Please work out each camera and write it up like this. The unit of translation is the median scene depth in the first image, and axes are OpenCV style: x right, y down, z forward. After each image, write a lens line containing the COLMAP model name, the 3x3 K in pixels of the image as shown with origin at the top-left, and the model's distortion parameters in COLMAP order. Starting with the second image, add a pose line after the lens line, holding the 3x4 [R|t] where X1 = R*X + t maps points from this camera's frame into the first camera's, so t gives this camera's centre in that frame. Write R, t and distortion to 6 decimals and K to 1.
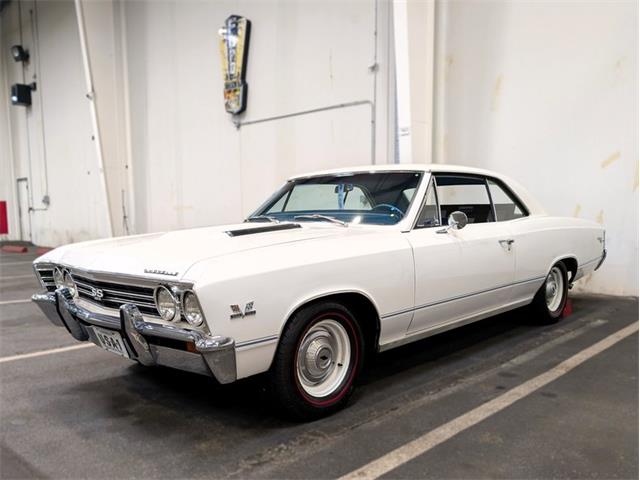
lens RADIAL K [[549.5, 0, 325.5], [0, 549.5, 285.2], [0, 0, 1]] dist [0.021627, -0.017408]
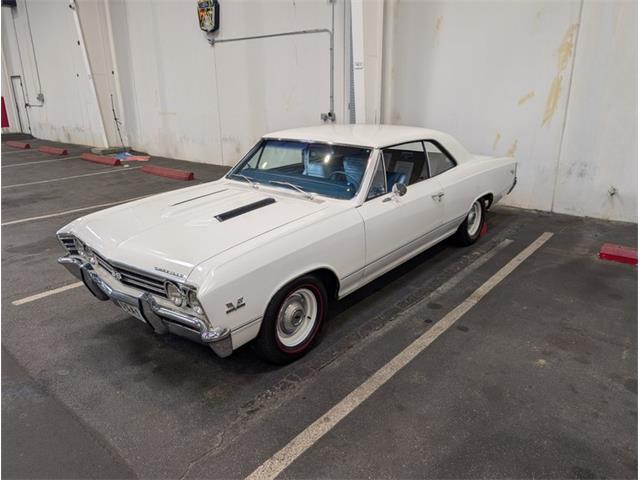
lens RADIAL K [[457.9, 0, 322.9], [0, 457.9, 238.7], [0, 0, 1]] dist [0.023027, -0.017244]
pose [[0.997720, -0.022718, 0.063548, -0.005079], [0.010664, 0.982879, 0.183943, -0.207675], [-0.066639, -0.182846, 0.980881, -0.041095]]
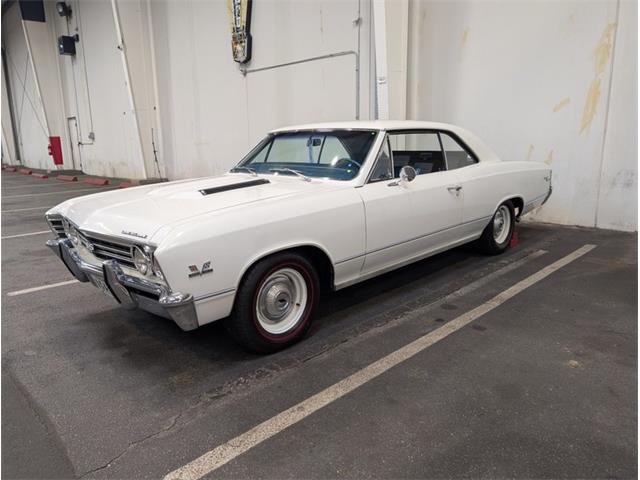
lens RADIAL K [[457.9, 0, 316.8], [0, 457.9, 239.1], [0, 0, 1]] dist [0.023027, -0.017244]
pose [[0.999335, -0.003618, -0.036278, 0.087627], [0.006659, 0.996439, 0.084054, -0.065642], [0.035845, -0.084240, 0.995801, 0.031408]]
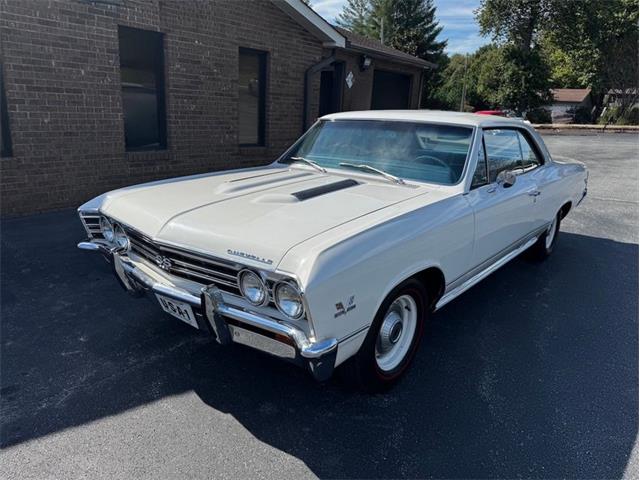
lens RADIAL K [[457.9, 0, 321.7], [0, 457.9, 243.3], [0, 0, 1]] dist [0.023027, -0.017244]
pose [[0.996211, 0.028355, 0.082222, -0.171560], [-0.040006, 0.988810, 0.143716, -0.112548], [-0.077227, -0.146461, 0.986197, 0.173455]]
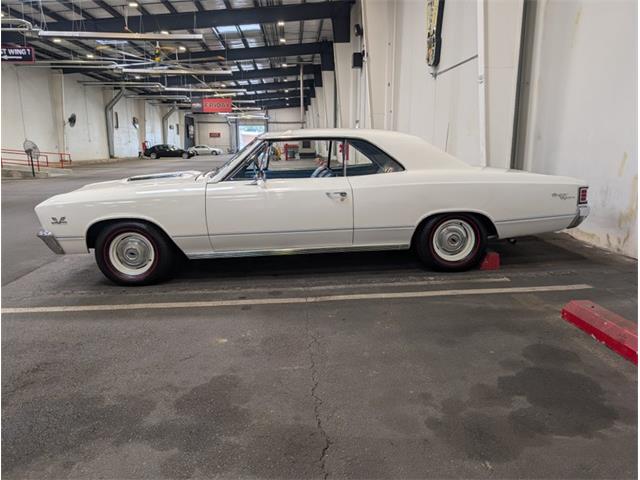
lens RADIAL K [[457.9, 0, 317.9], [0, 457.9, 240.3], [0, 0, 1]] dist [0.023027, -0.017244]
pose [[0.736994, 0.138819, -0.661490, 1.152015], [-0.079373, 0.989685, 0.119261, -0.109769], [0.671223, -0.035390, 0.740410, 0.247036]]
